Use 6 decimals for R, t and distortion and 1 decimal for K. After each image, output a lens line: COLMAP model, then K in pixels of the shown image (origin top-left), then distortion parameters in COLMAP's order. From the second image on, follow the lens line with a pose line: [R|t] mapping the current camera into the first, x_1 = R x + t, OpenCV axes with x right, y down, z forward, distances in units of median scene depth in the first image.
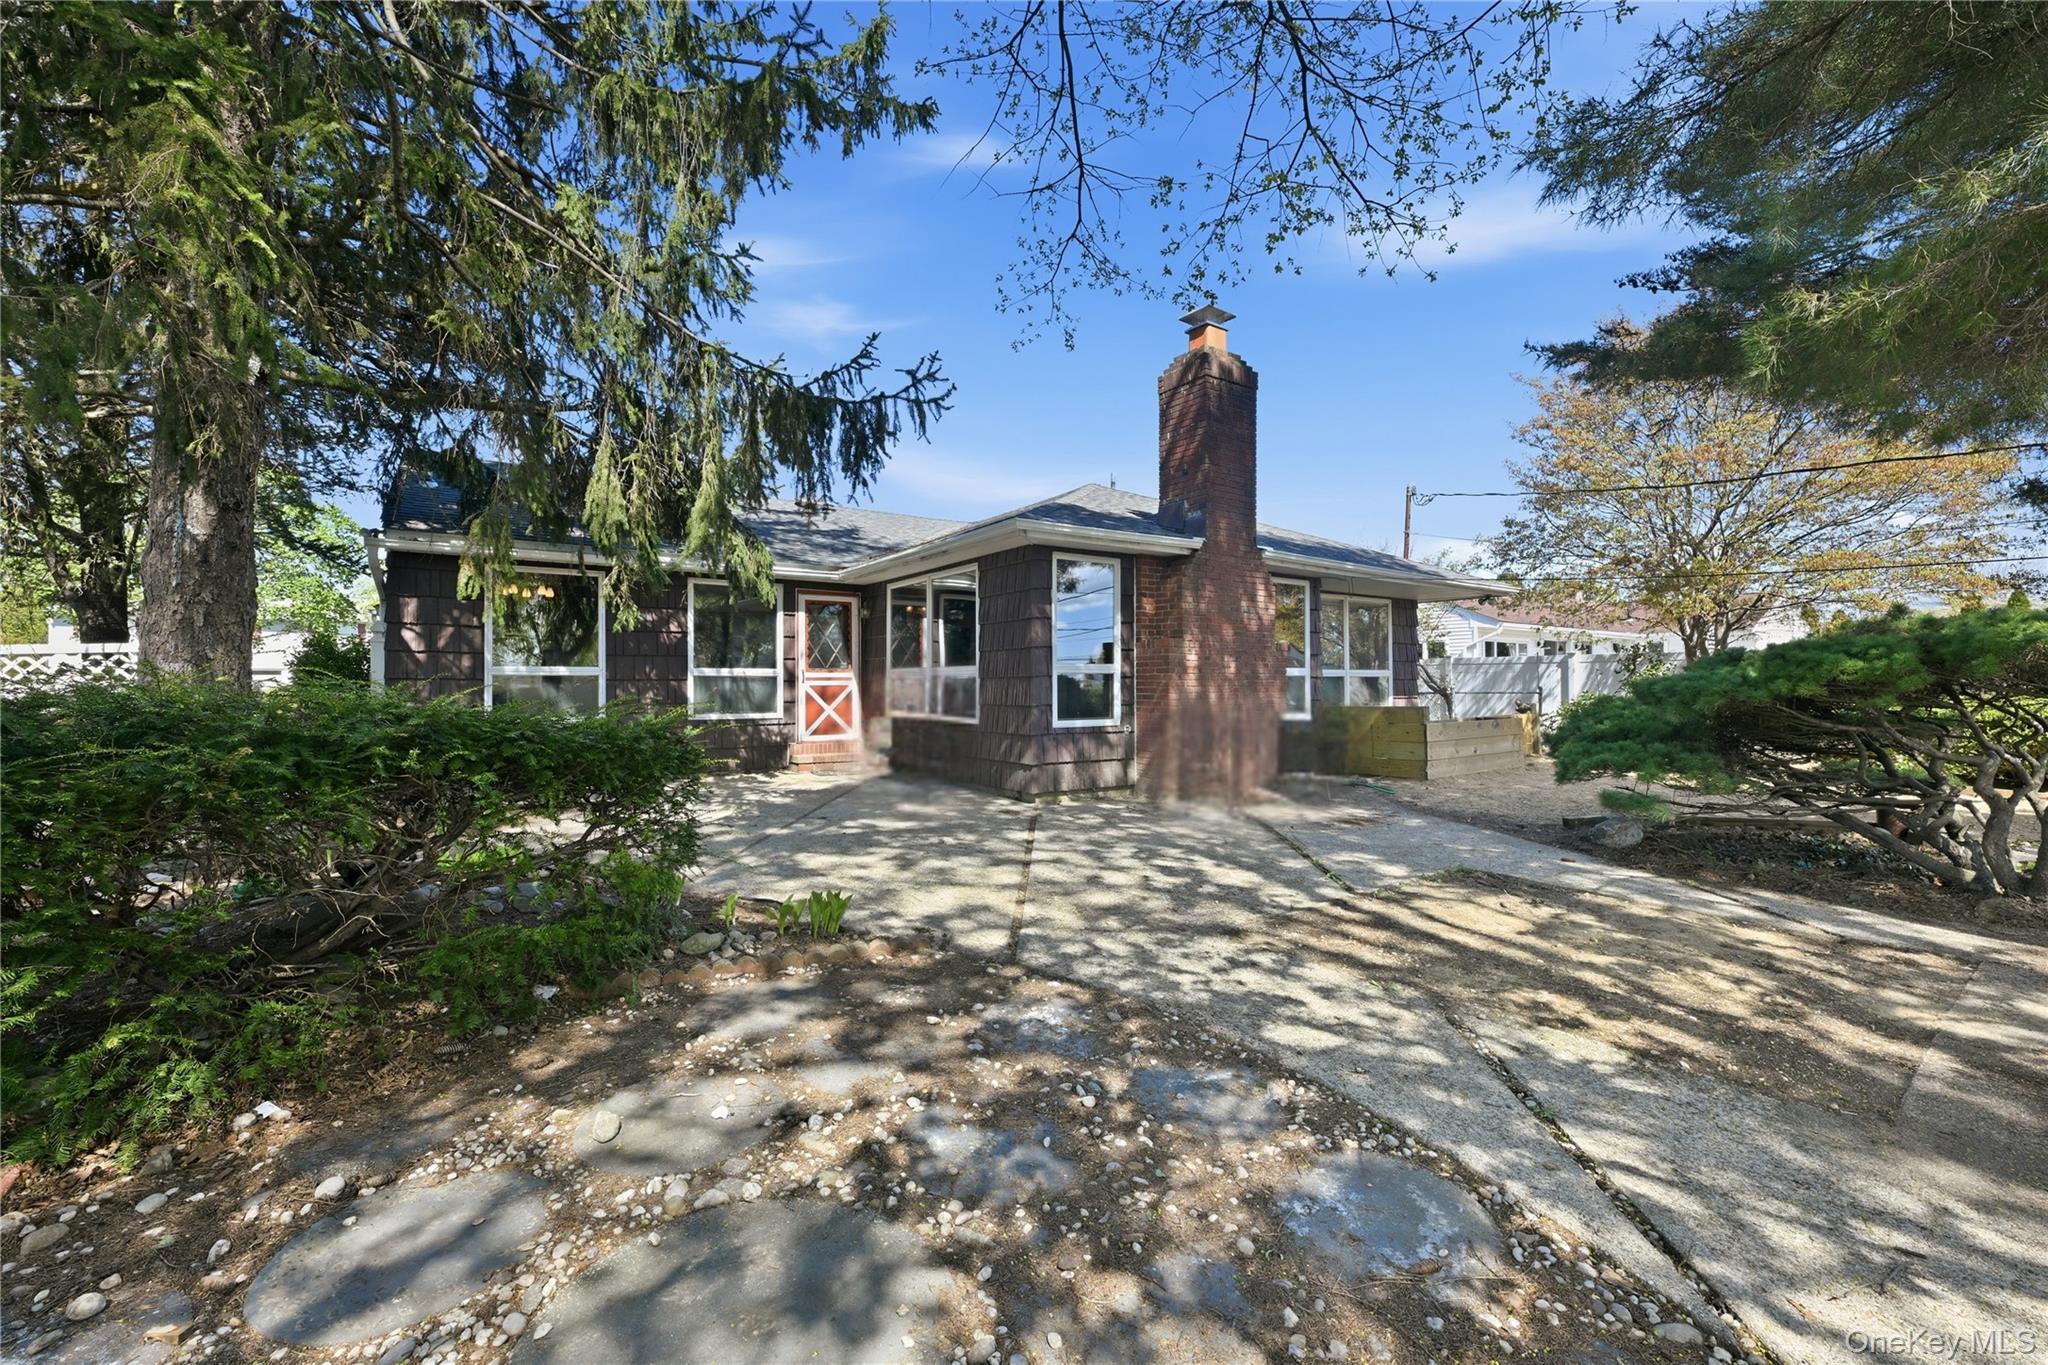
lens RADIAL K [[834.8, 0, 1024.0], [0, 834.8, 682.5], [0, 0, 1]] dist [-0.000727, -0.000151]
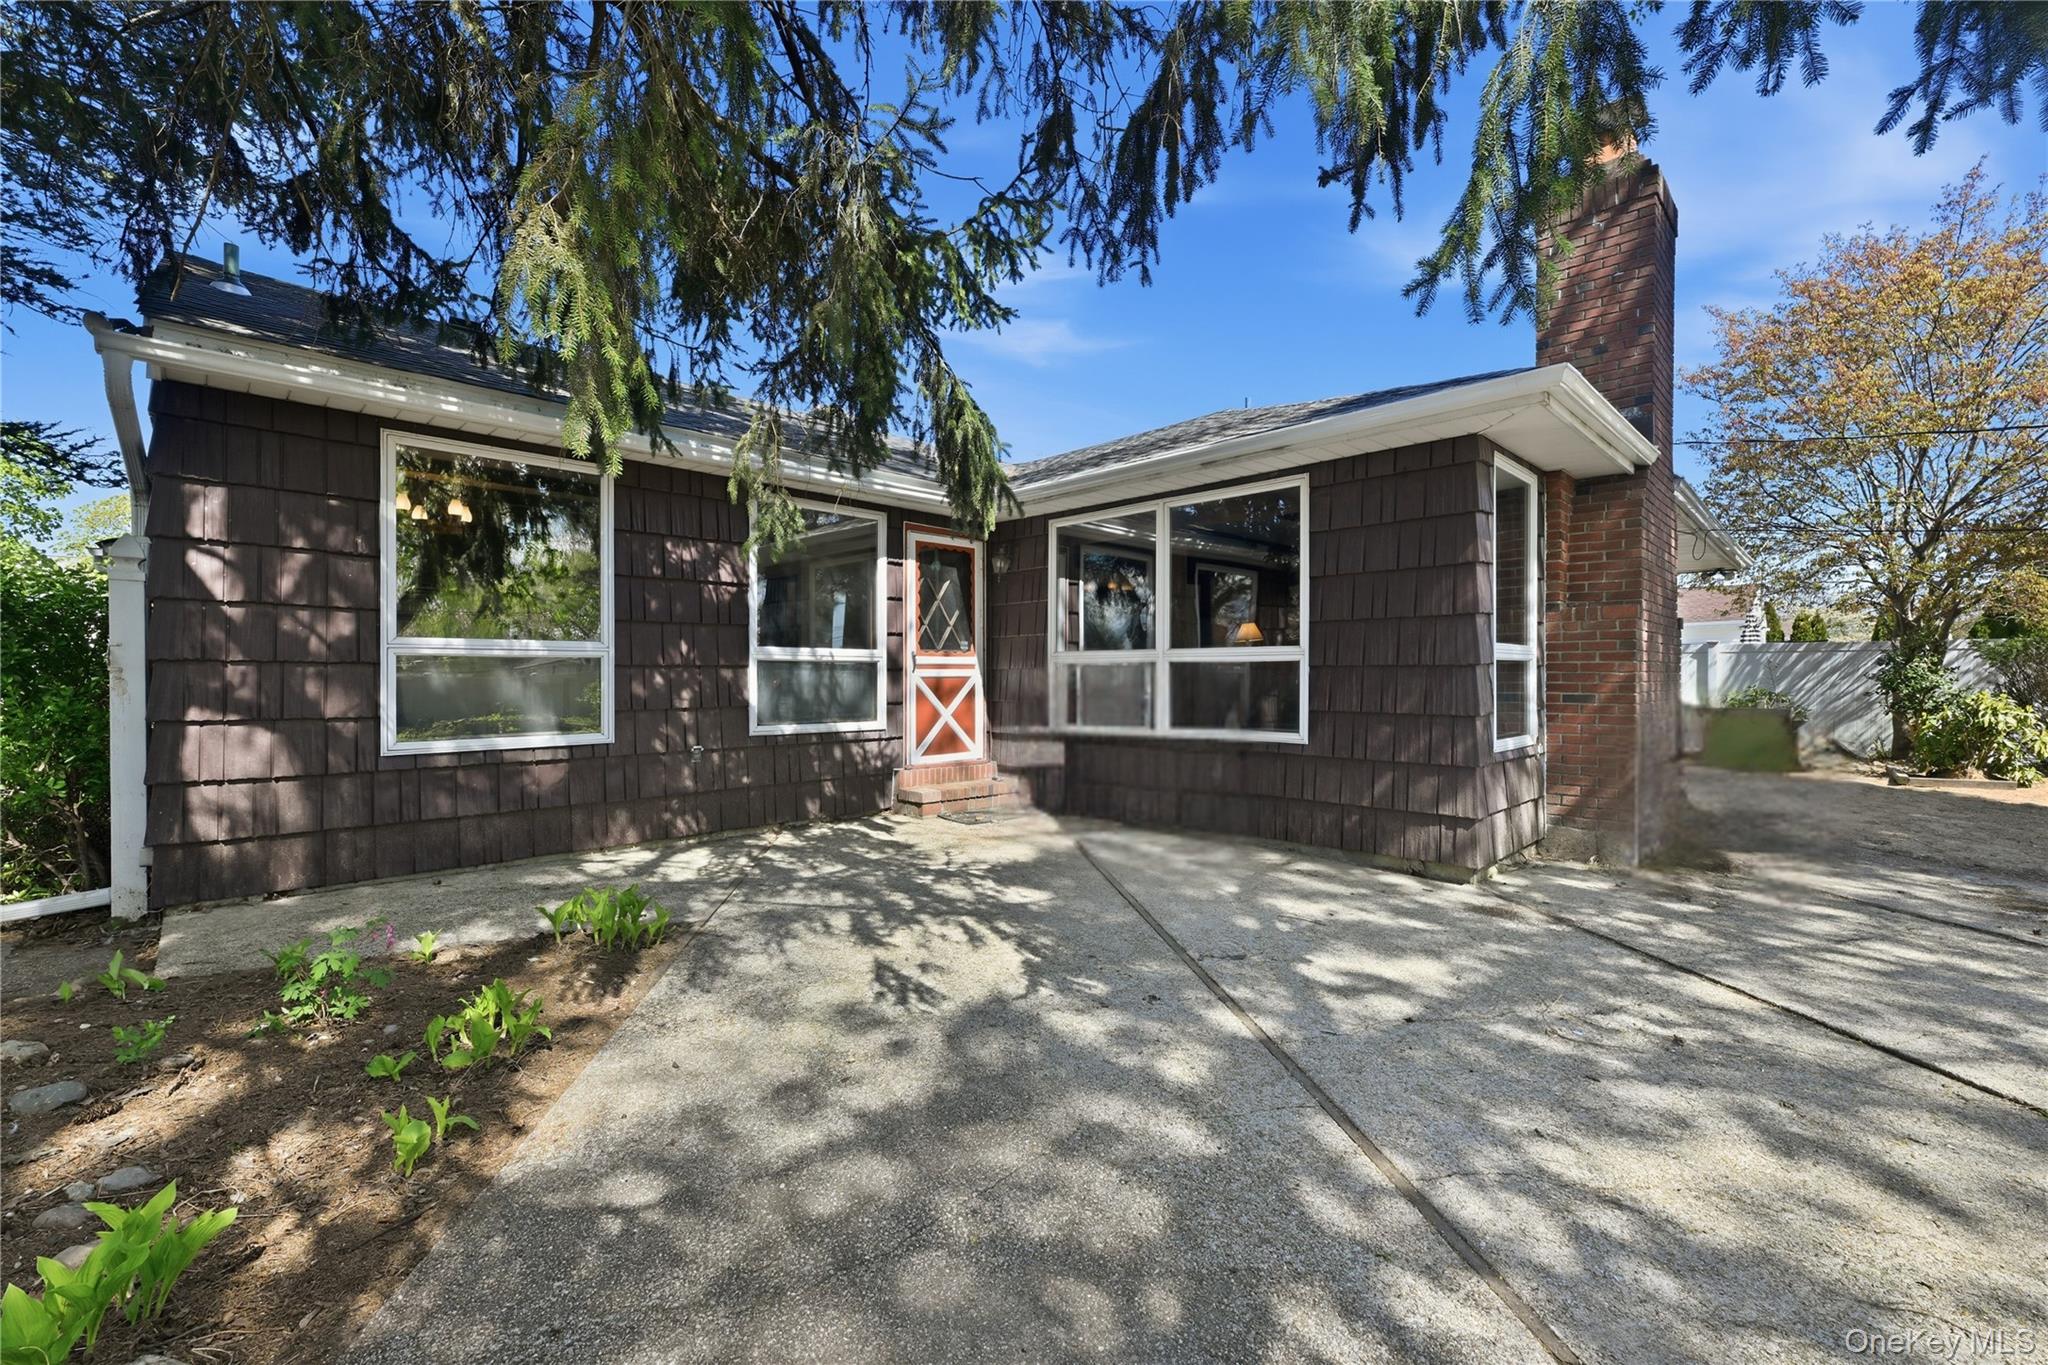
lens RADIAL K [[834.8, 0, 1024.0], [0, 834.8, 682.5], [0, 0, 1]] dist [-0.000727, -0.000151]
pose [[0.982965, 0.002712, 0.183771, -0.303277], [-0.005067, 0.999911, 0.012347, -0.000102], [-0.183721, -0.013068, 0.982892, 0.372562]]
